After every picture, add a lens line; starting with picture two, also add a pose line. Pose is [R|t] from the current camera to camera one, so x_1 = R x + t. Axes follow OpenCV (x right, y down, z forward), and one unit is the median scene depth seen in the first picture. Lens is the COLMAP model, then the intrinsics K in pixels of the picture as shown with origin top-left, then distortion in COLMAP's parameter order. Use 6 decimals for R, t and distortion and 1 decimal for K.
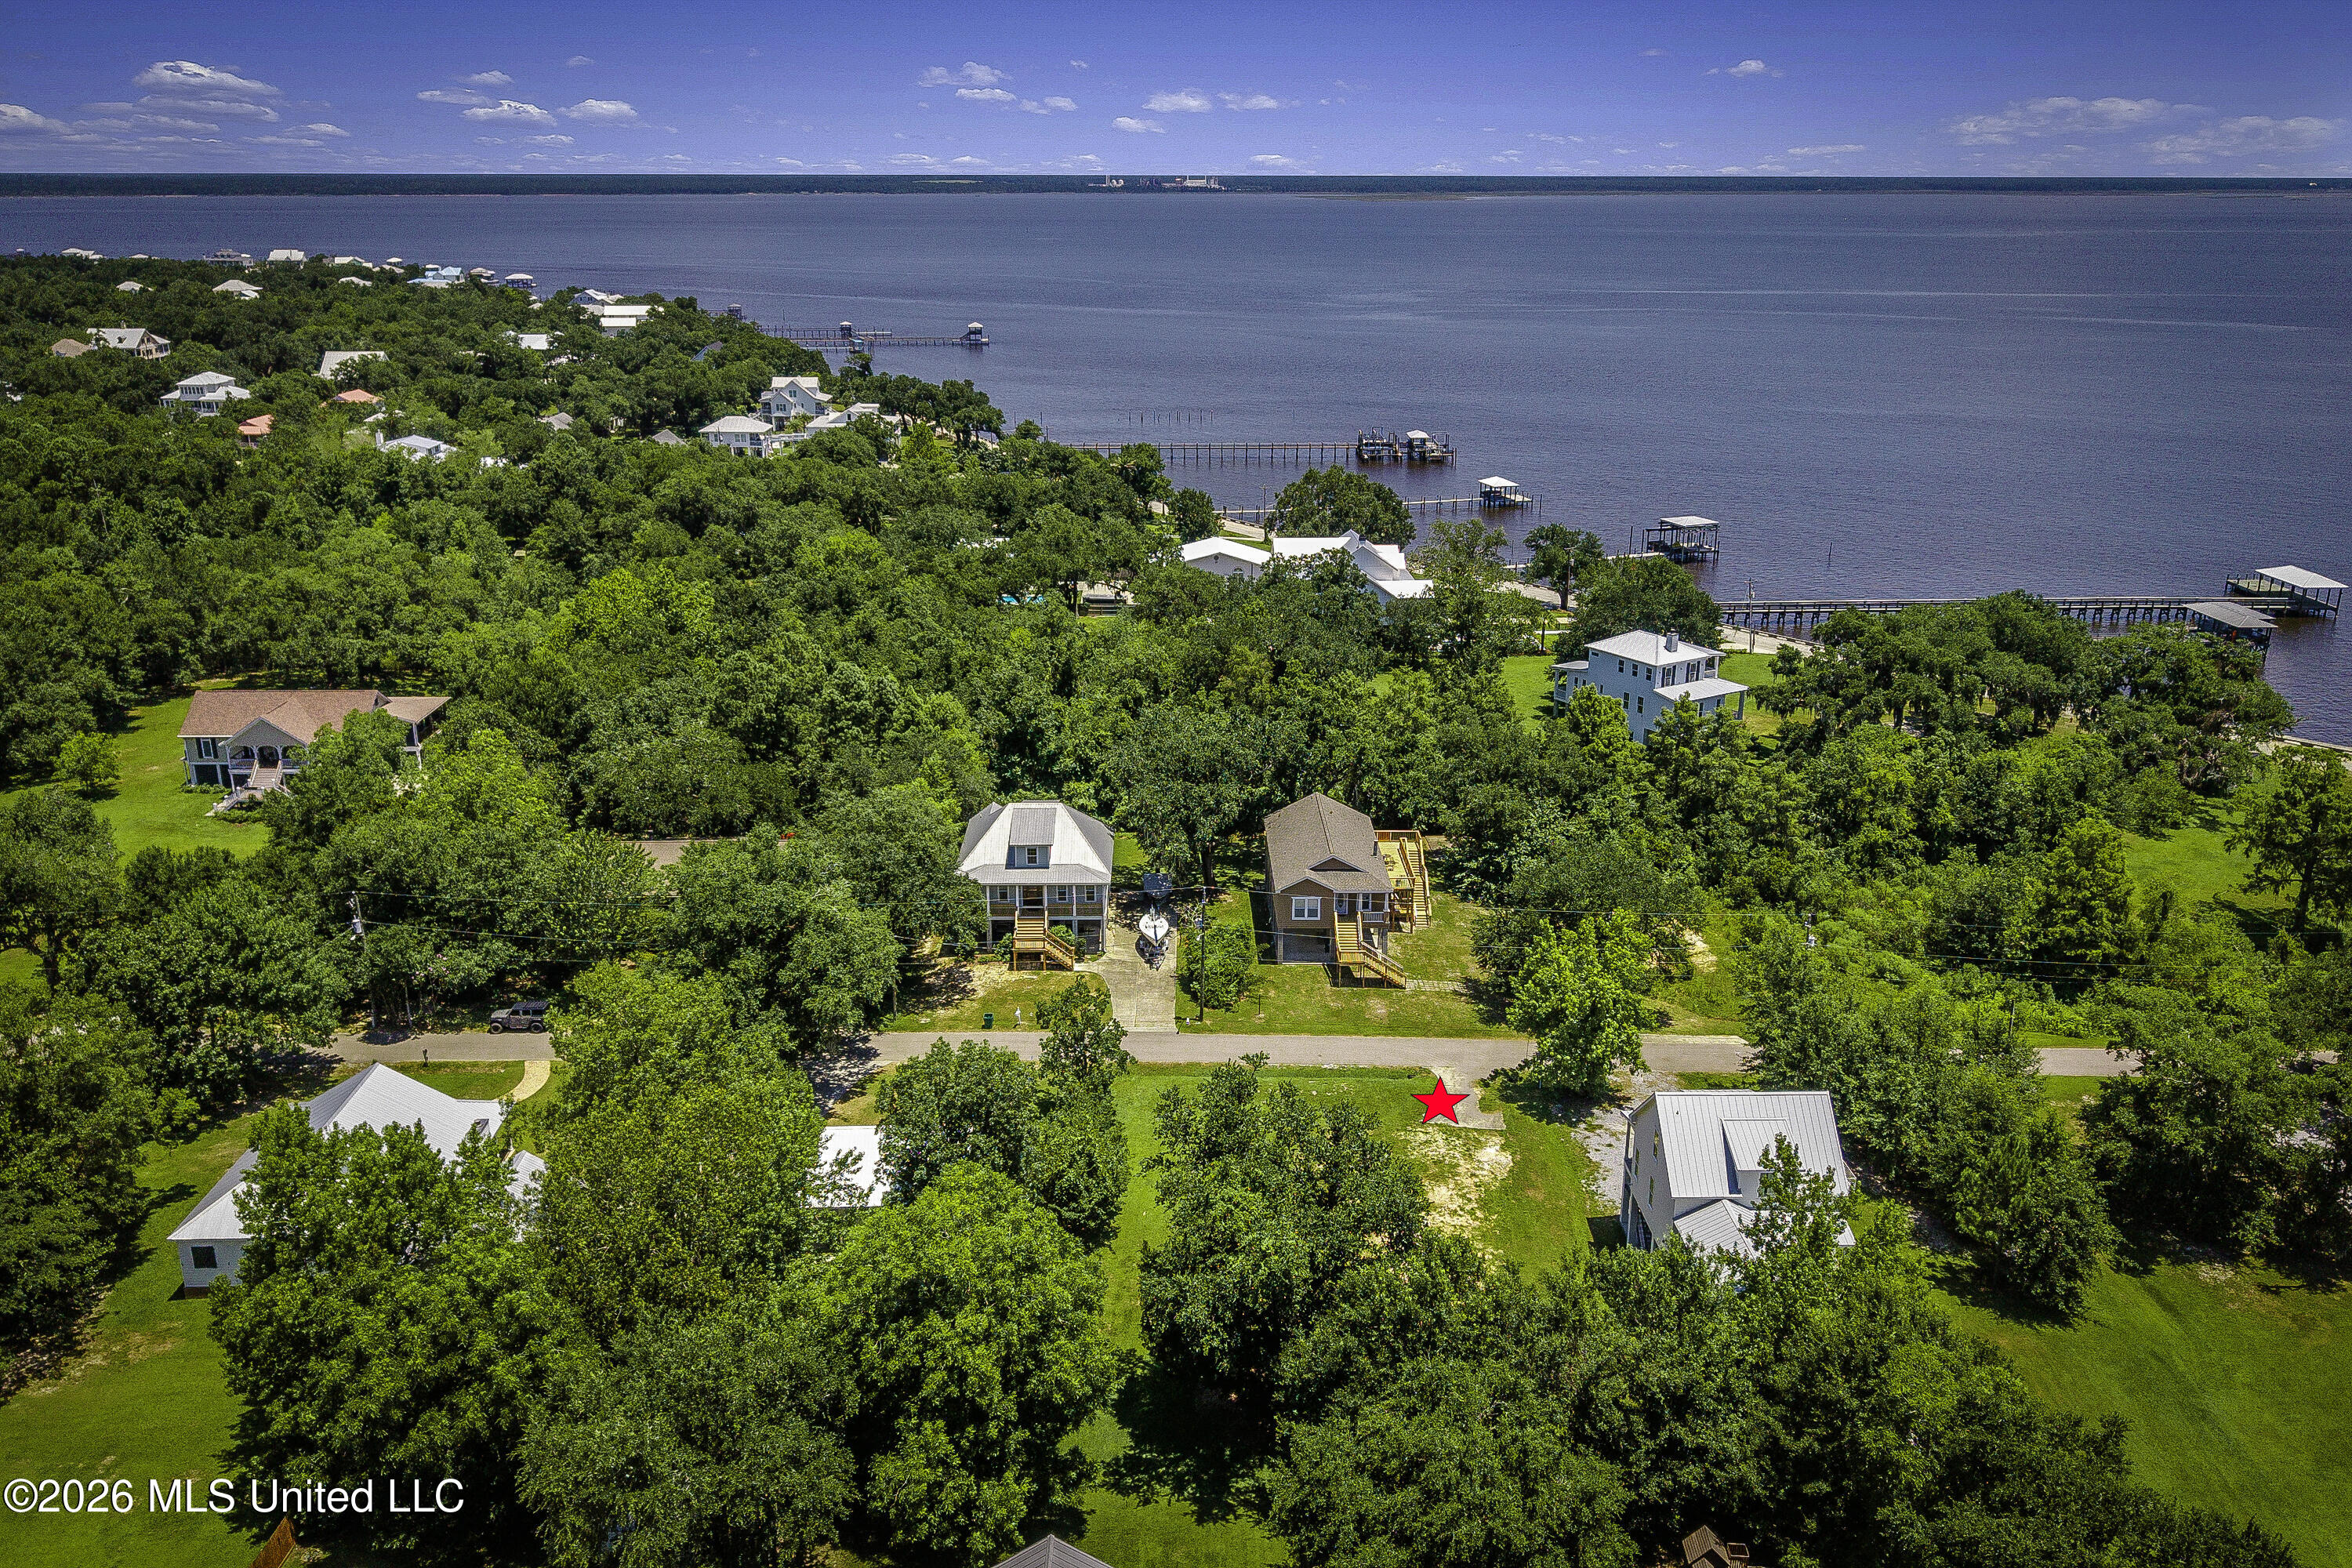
lens RADIAL K [[1813.6, 0, 1214.3], [0, 1813.6, 817.7], [0, 0, 1]] dist [-0.006595, -0.004626]
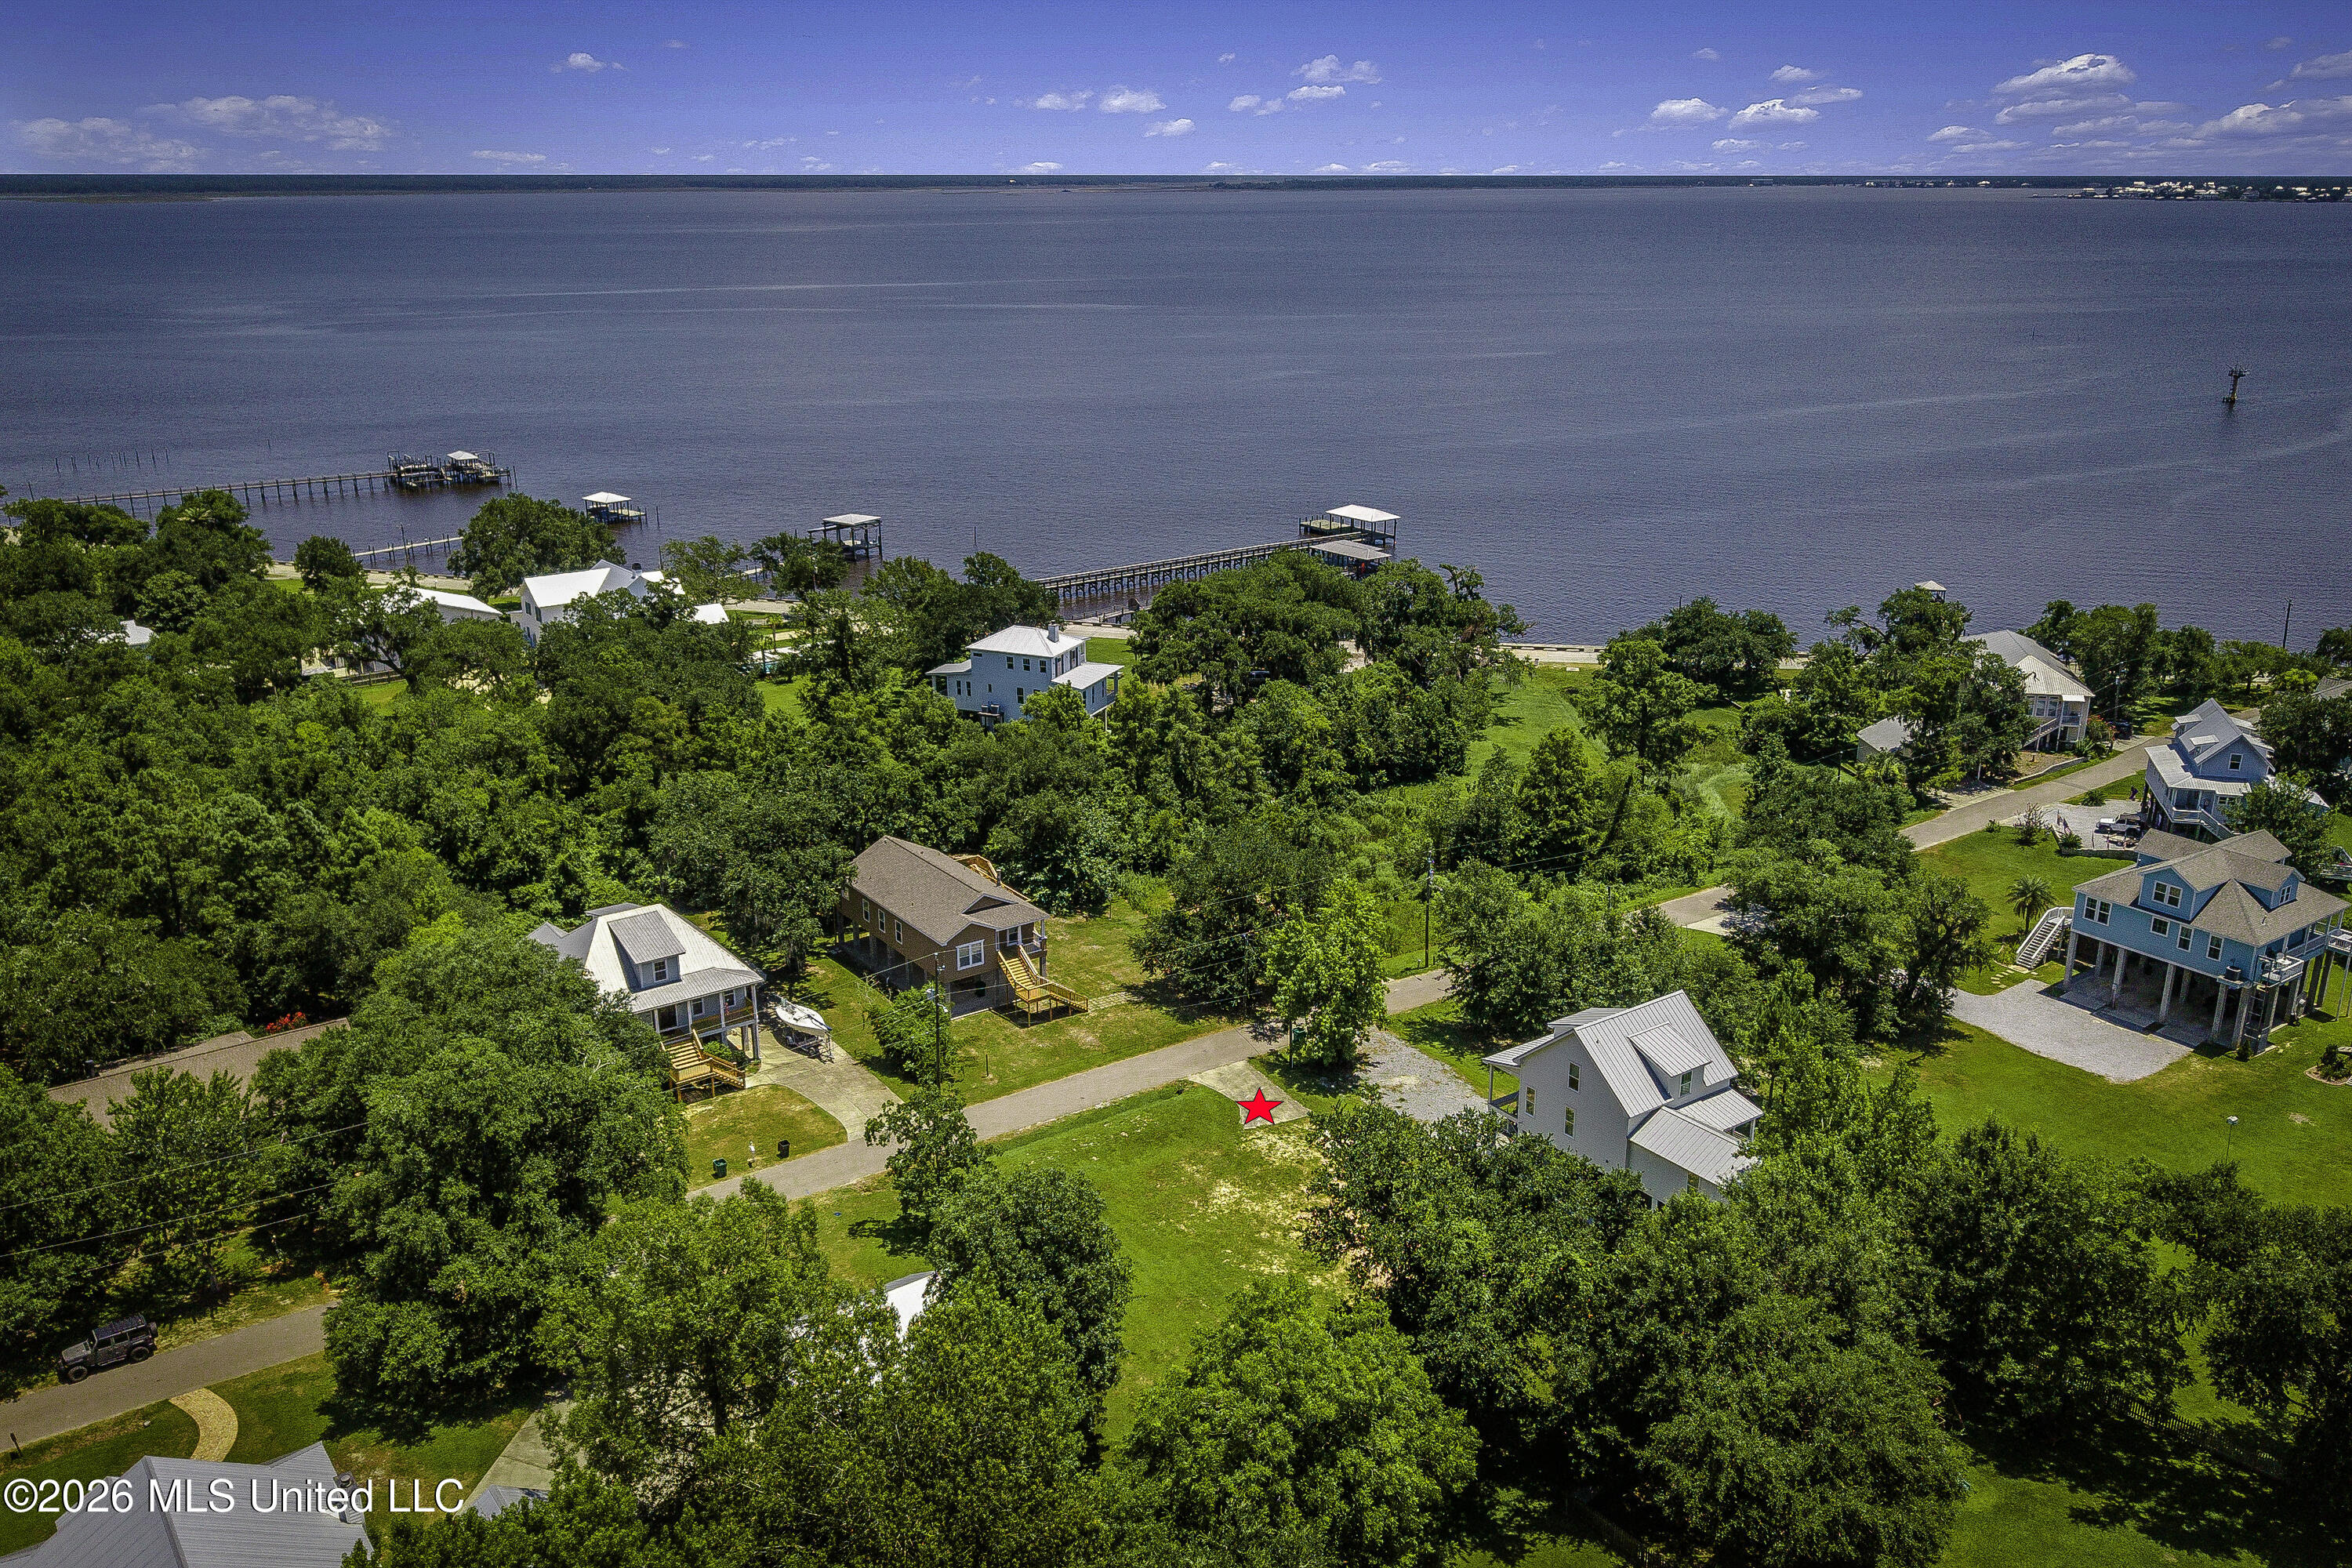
lens RADIAL K [[1793.9, 0, 1176.0], [0, 1793.9, 784.0], [0, 0, 1]] dist [0.098044, -0.252793]
pose [[0.818987, -0.178515, 0.545337, -0.300704], [0.186722, 0.981561, 0.040893, -0.047023], [-0.542581, 0.068335, 0.837219, 0.128790]]
